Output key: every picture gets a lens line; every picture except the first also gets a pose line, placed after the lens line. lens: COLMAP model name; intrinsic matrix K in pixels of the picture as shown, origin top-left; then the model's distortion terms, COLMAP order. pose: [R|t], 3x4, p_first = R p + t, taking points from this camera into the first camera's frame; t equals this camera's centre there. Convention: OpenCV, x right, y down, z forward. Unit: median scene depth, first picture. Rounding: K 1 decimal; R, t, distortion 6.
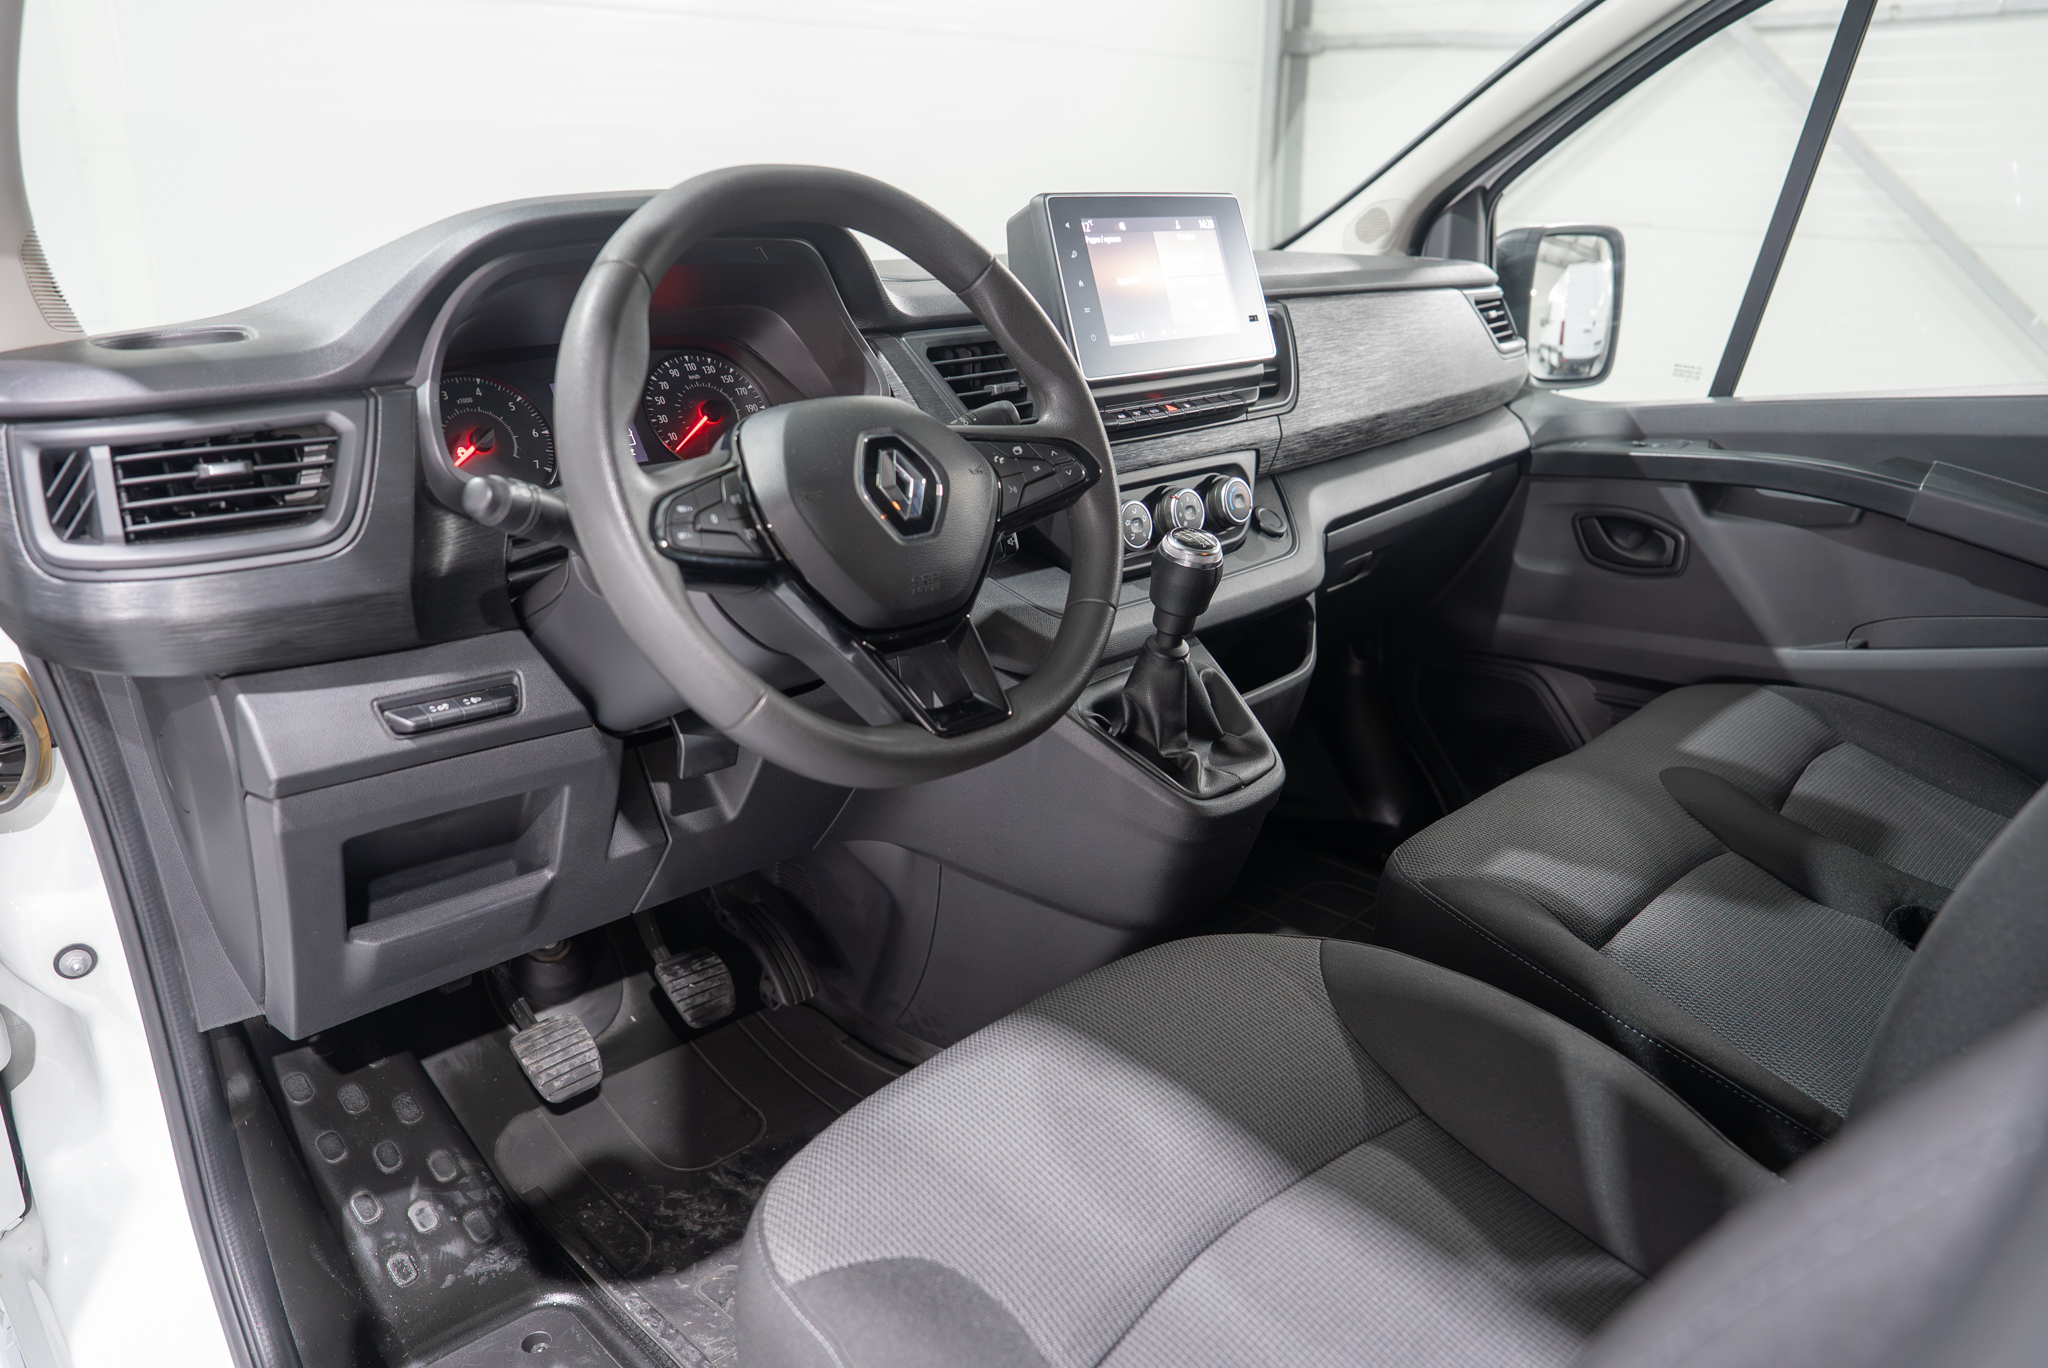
lens RADIAL K [[1414.4, 0, 1024.0], [0, 1414.4, 684.0], [0, 0, 1]] dist [-0.129872, 0.104316]
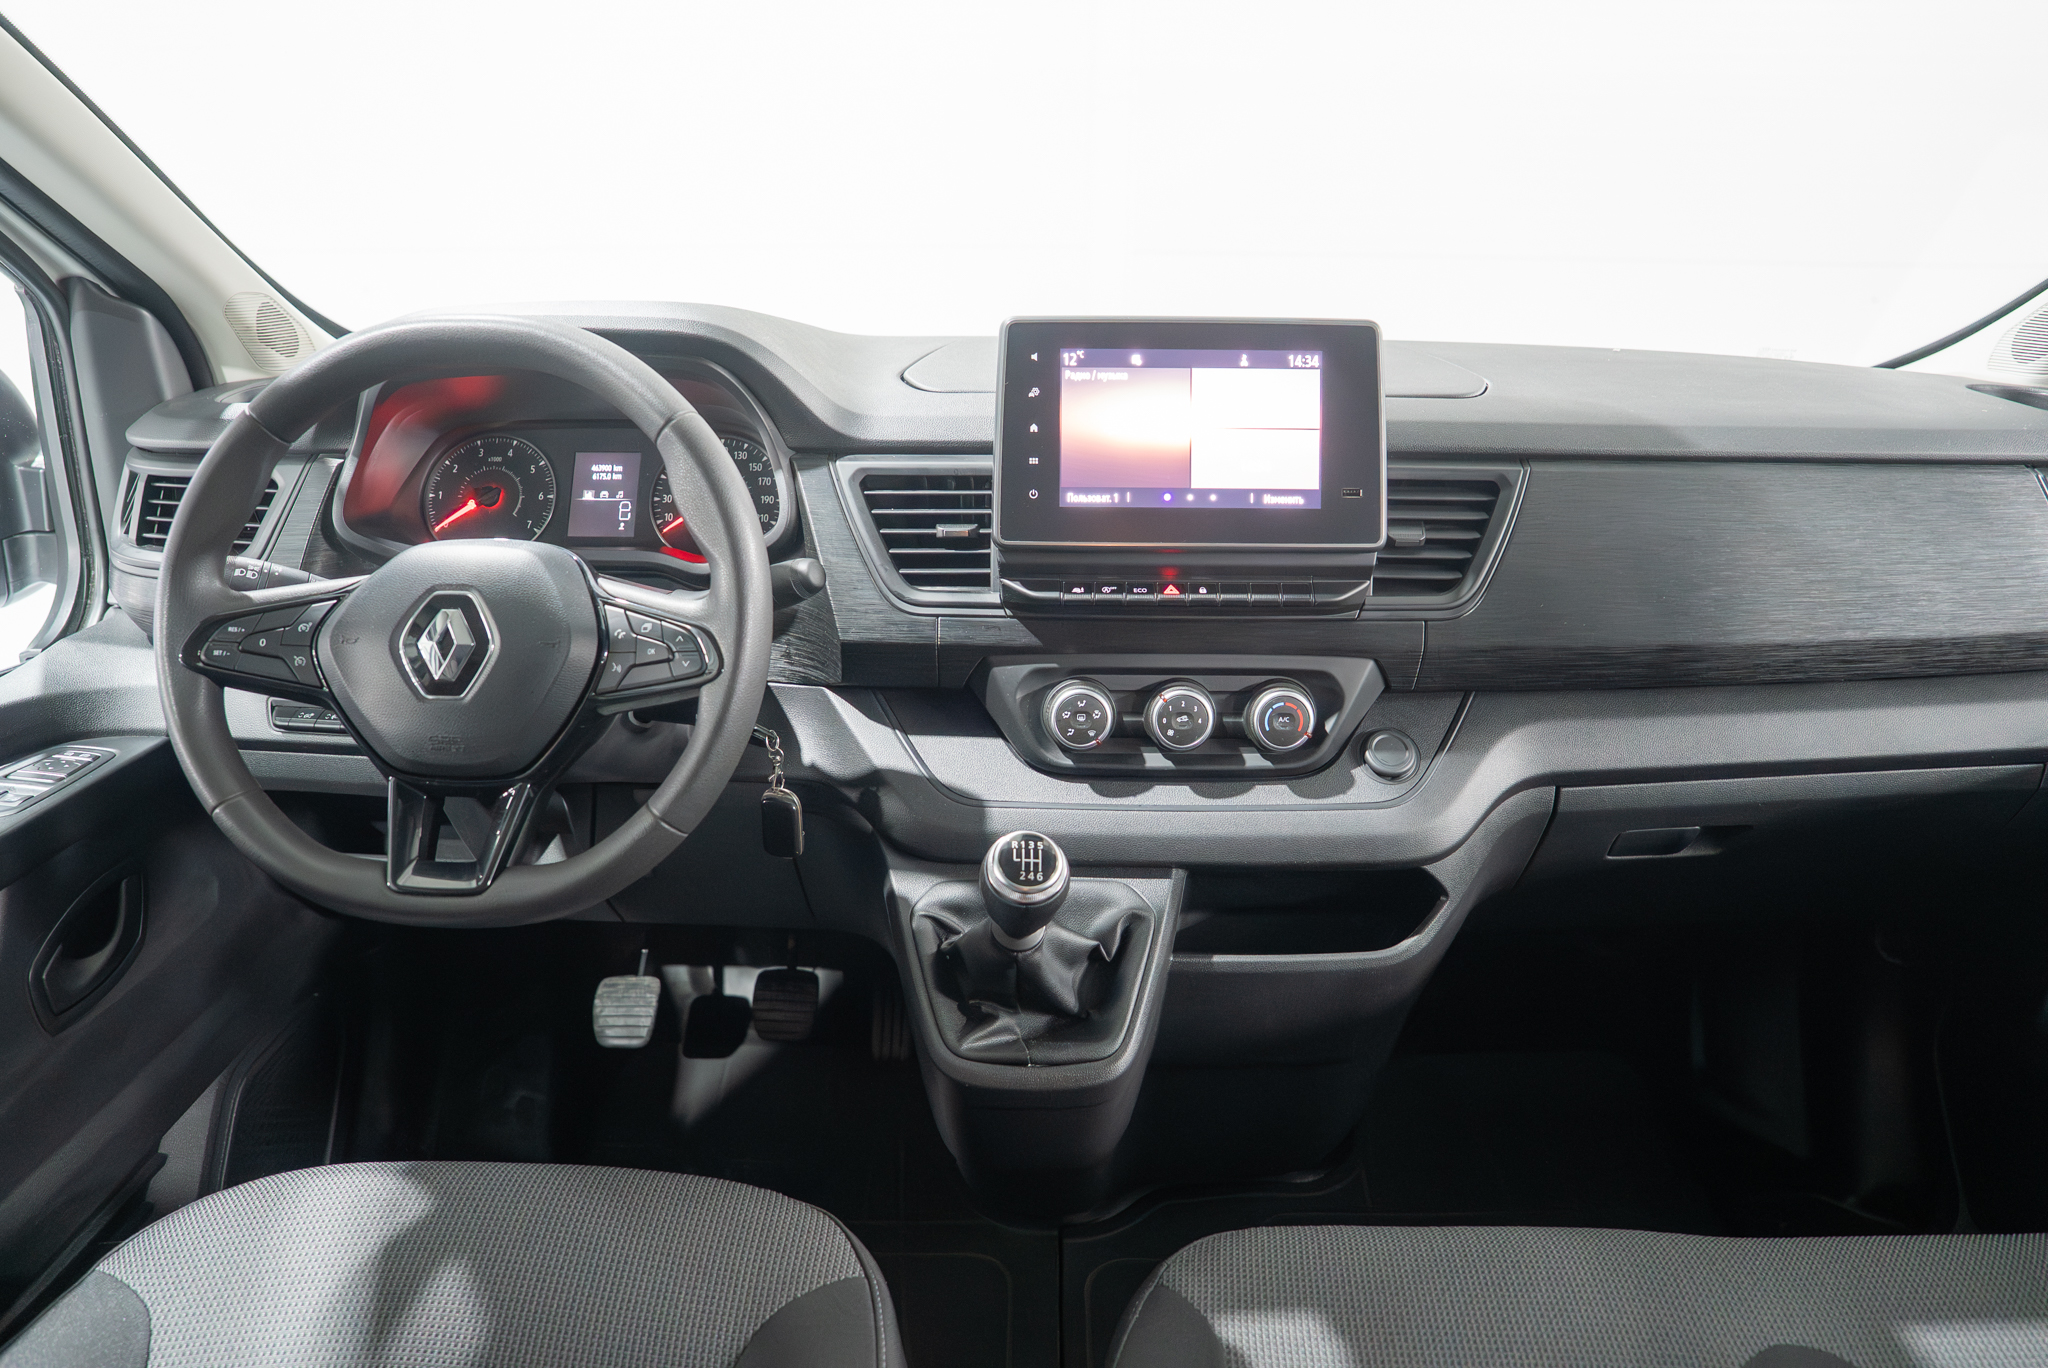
lens RADIAL K [[1414.4, 0, 1024.0], [0, 1414.4, 684.0], [0, 0, 1]] dist [-0.129872, 0.104316]
pose [[0.708345, 0.274934, -0.650122, 0.605451], [-0.240447, 0.959926, 0.143967, -0.249413], [0.663651, 0.054342, 0.746066, 0.361454]]
